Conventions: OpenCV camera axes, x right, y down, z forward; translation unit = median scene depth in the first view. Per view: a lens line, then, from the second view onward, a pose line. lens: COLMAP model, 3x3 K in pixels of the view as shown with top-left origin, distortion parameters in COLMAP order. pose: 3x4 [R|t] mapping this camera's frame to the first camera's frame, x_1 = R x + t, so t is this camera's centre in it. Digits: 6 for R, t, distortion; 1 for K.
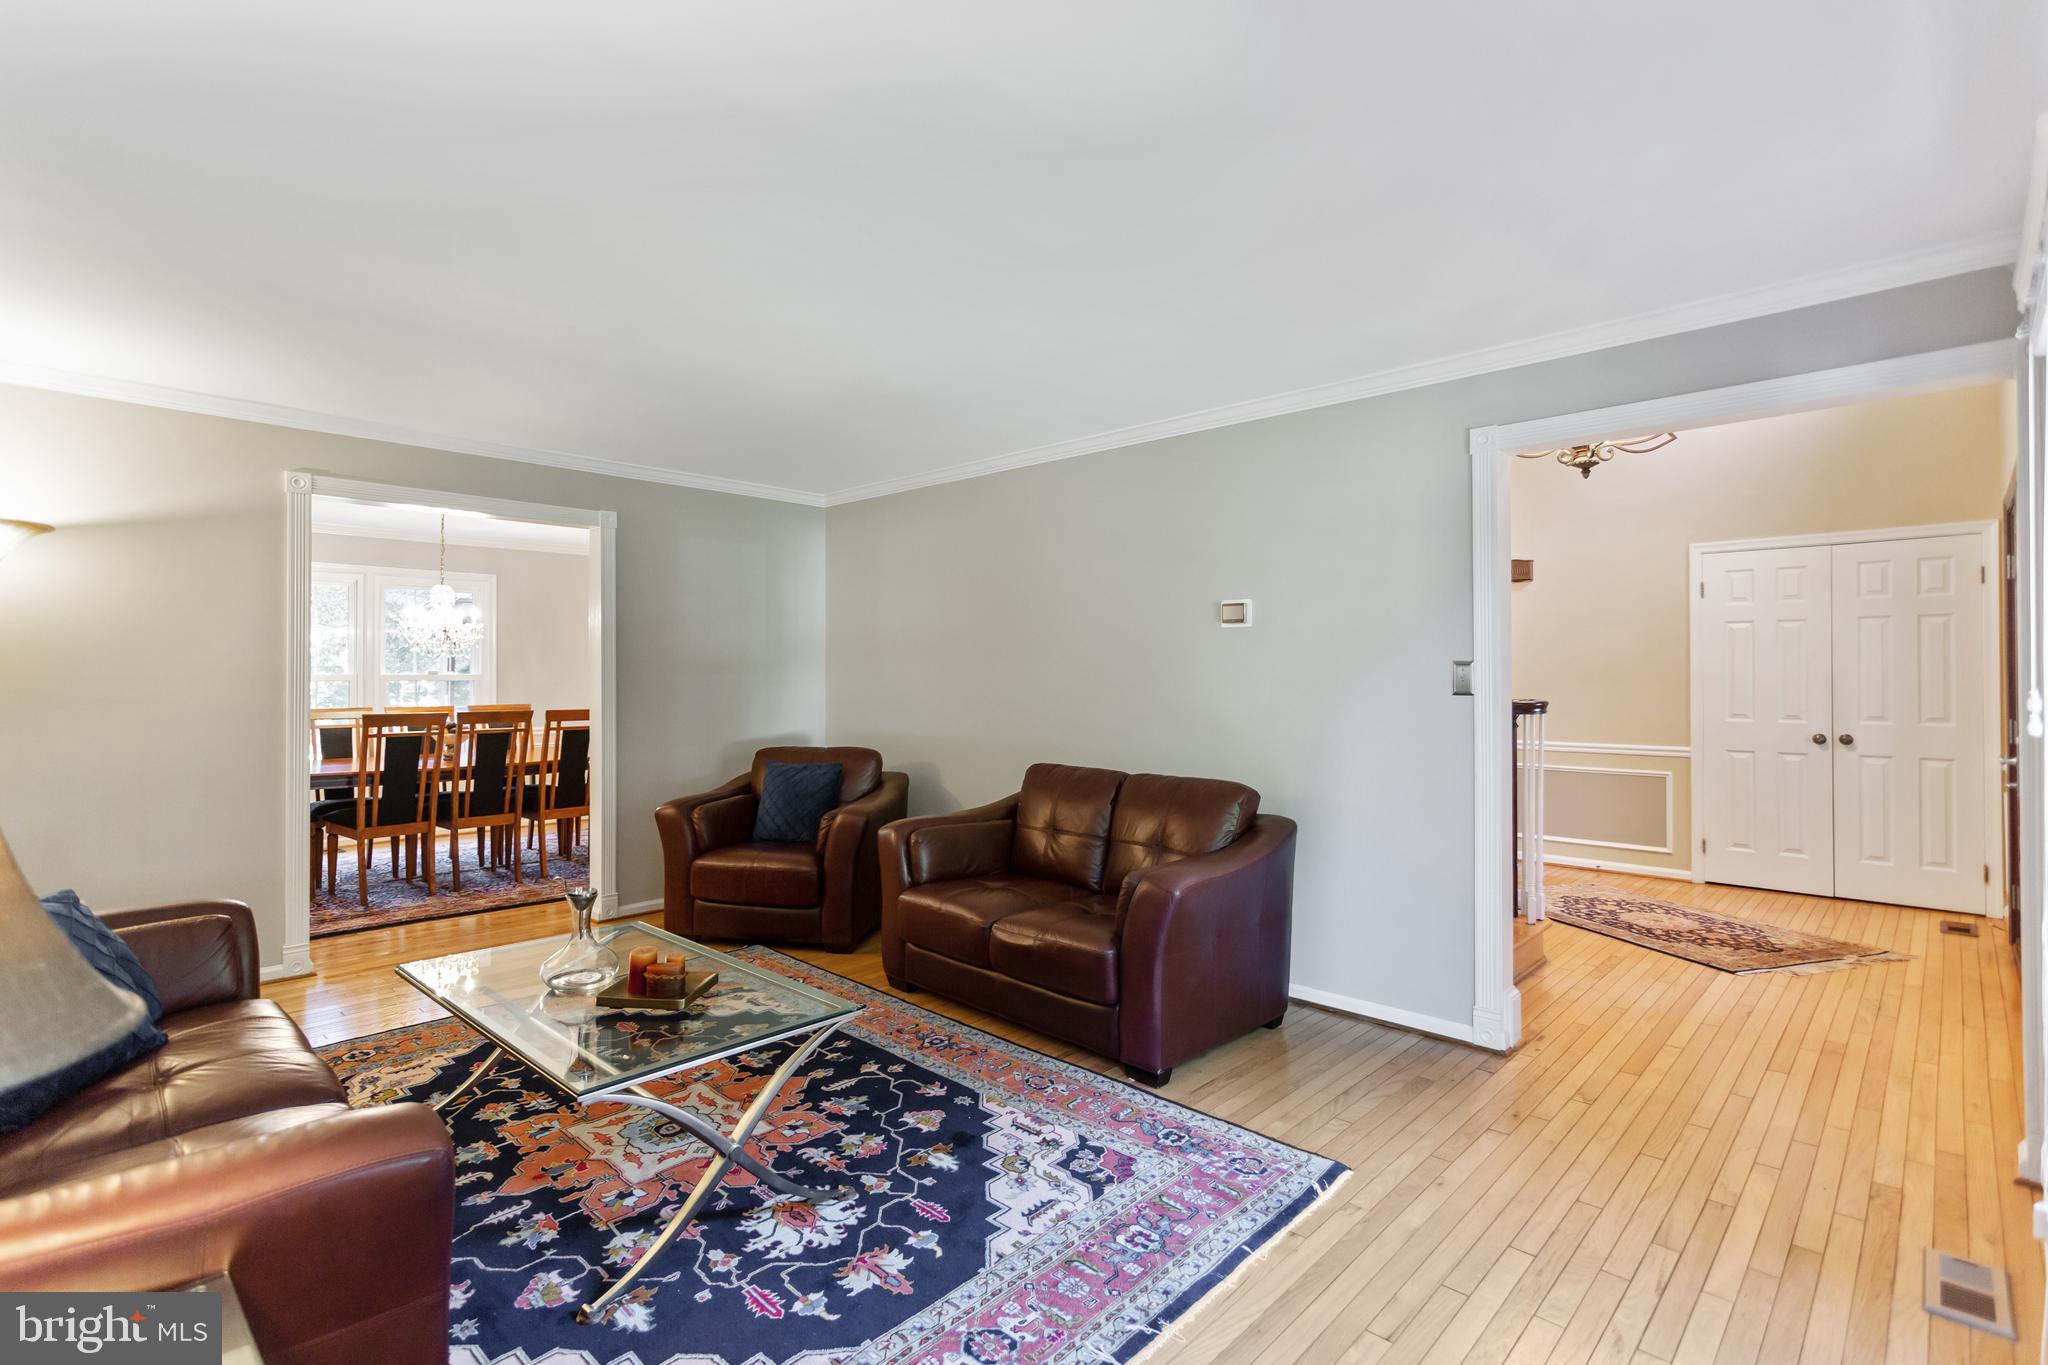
lens RADIAL K [[969.9, 0, 1014.8], [0, 969.9, 675.6], [0, 0, 1]] dist [0.007700, 0.000036]
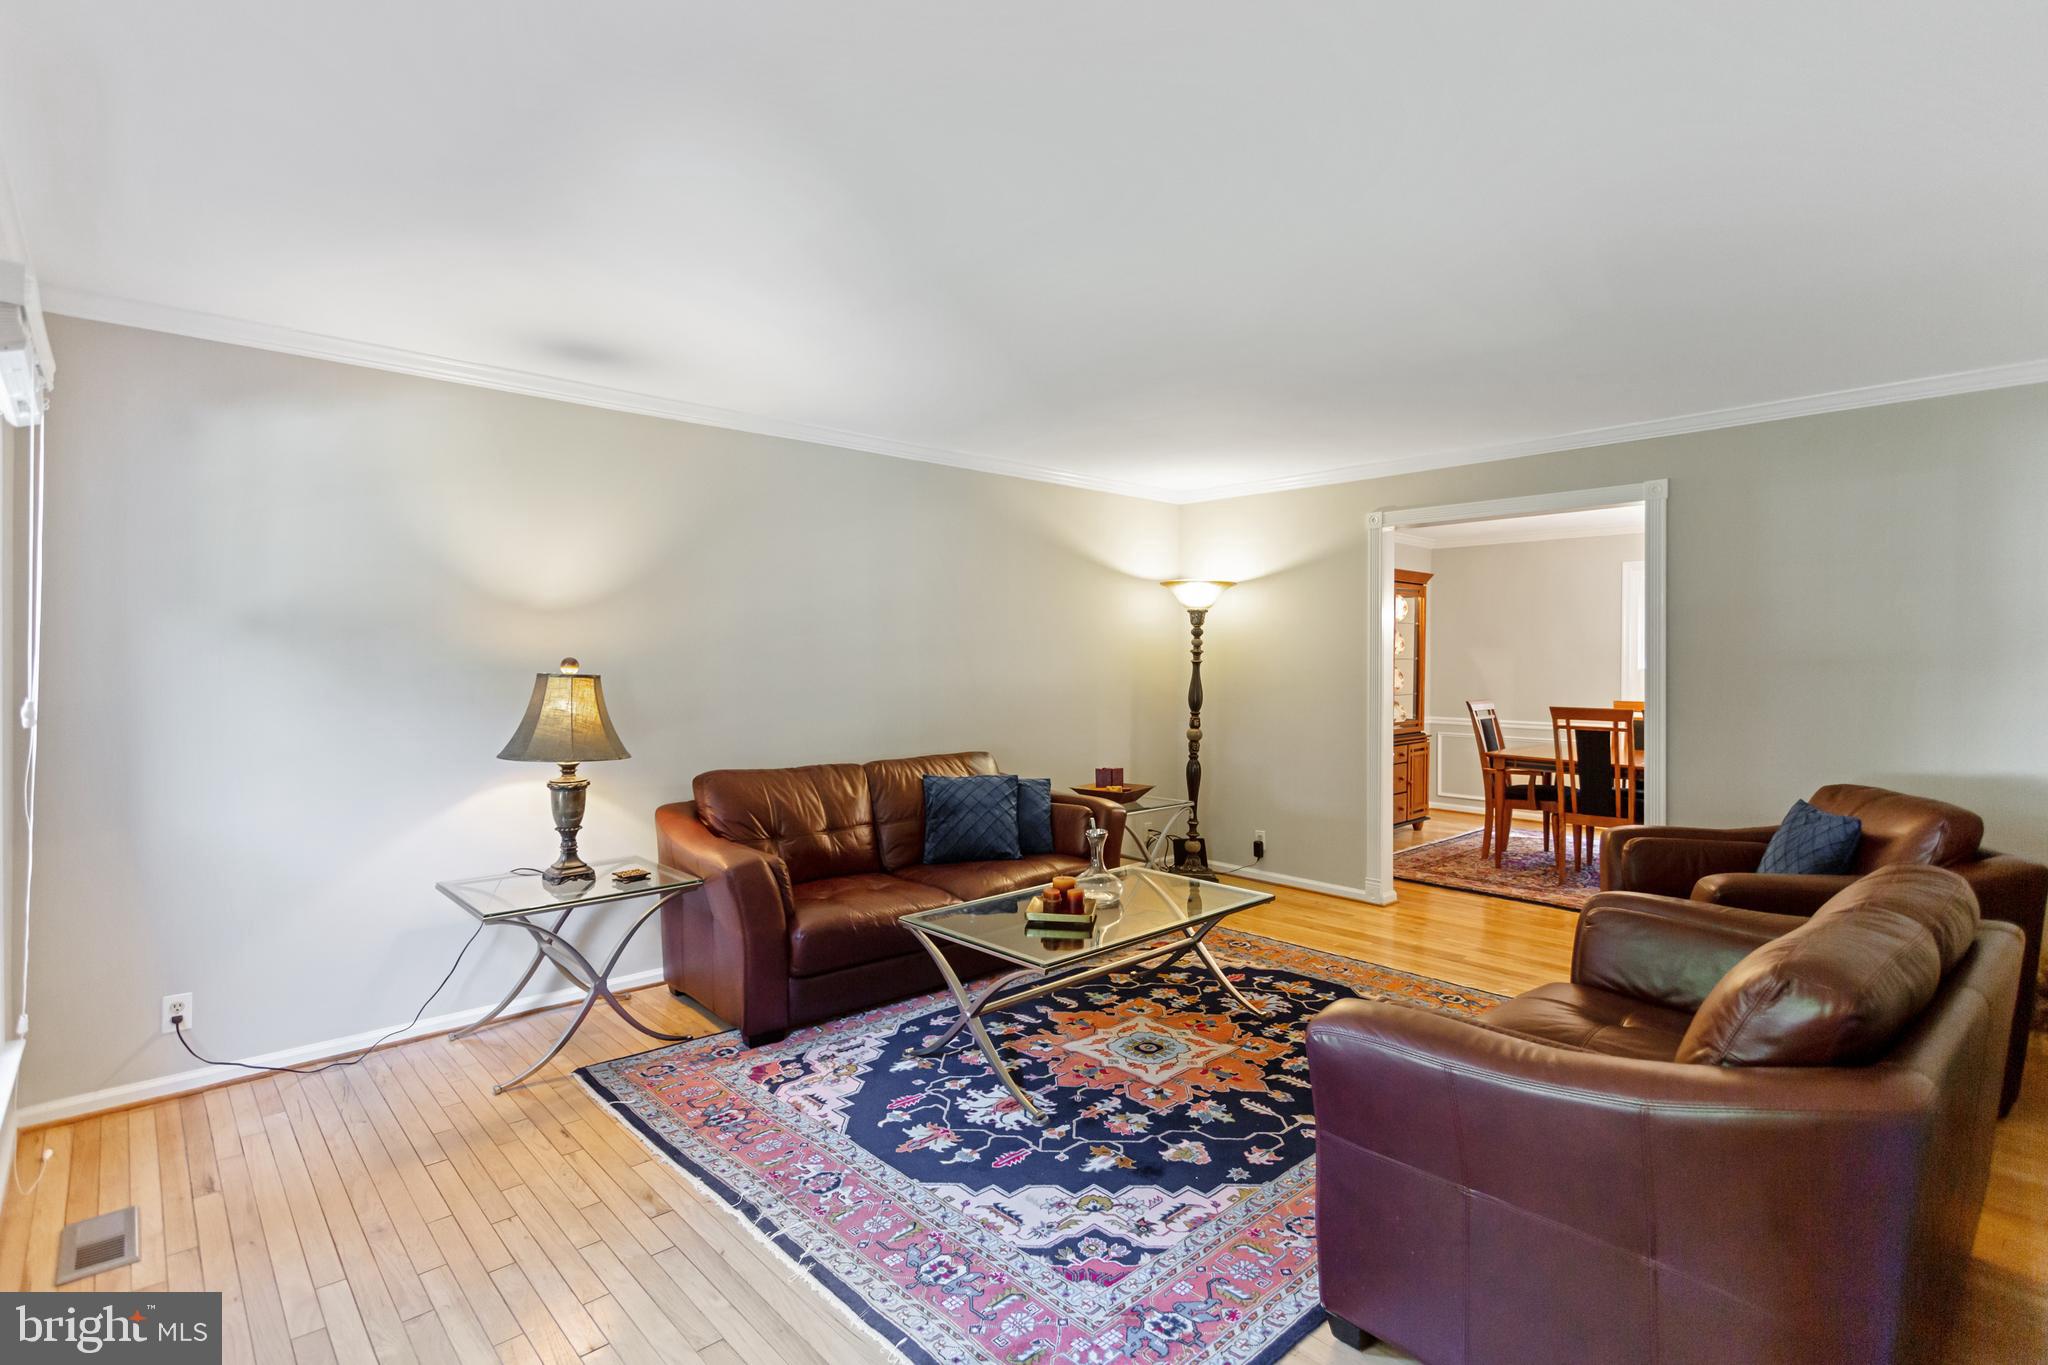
lens RADIAL K [[969.9, 0, 1012.3], [0, 969.9, 670.3], [0, 0, 1]] dist [0.007700, 0.000036]
pose [[-0.070913, 0.005945, -0.997465, 0.897351], [0.001443, 0.999982, 0.005857, -0.012589], [0.997481, -0.001024, -0.070920, 0.951566]]
